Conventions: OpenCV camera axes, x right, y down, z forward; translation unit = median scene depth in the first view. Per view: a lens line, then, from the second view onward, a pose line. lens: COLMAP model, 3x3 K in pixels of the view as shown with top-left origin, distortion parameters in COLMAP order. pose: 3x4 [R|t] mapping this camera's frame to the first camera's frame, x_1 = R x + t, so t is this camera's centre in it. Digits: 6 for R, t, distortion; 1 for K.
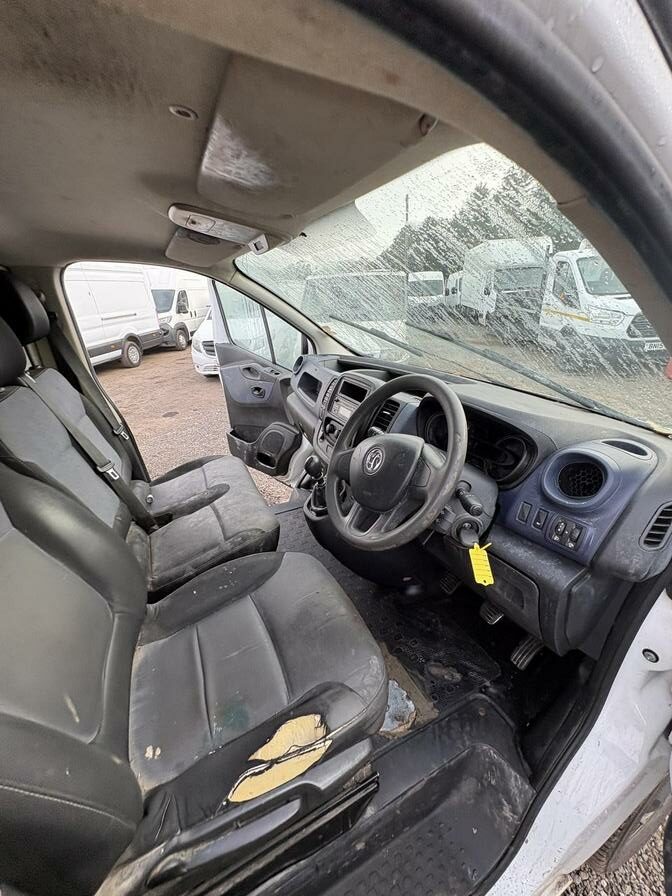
lens RADIAL K [[358.7, 0, 337.5], [0, 358.7, 448.2], [0, 0, 1]] dist [0.000334, 0.000001]
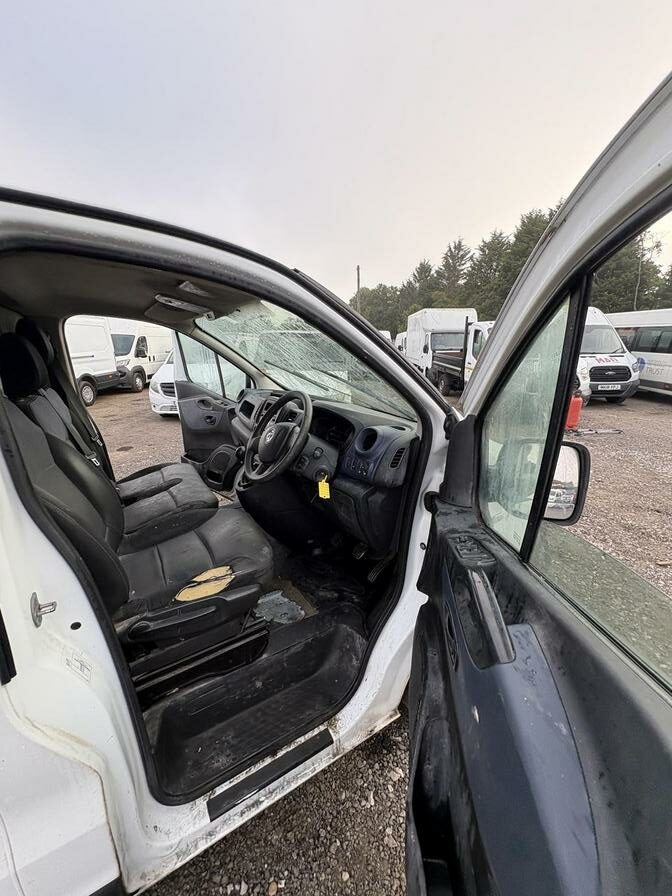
lens RADIAL K [[358.7, 0, 338.9], [0, 358.7, 449.6], [0, 0, 1]] dist [0.000334, 0.000001]
pose [[0.992901, 0.013569, 0.118164, 0.103747], [0.001779, 0.991666, -0.128824, 0.145941], [-0.118927, 0.128120, 0.984602, -0.347355]]
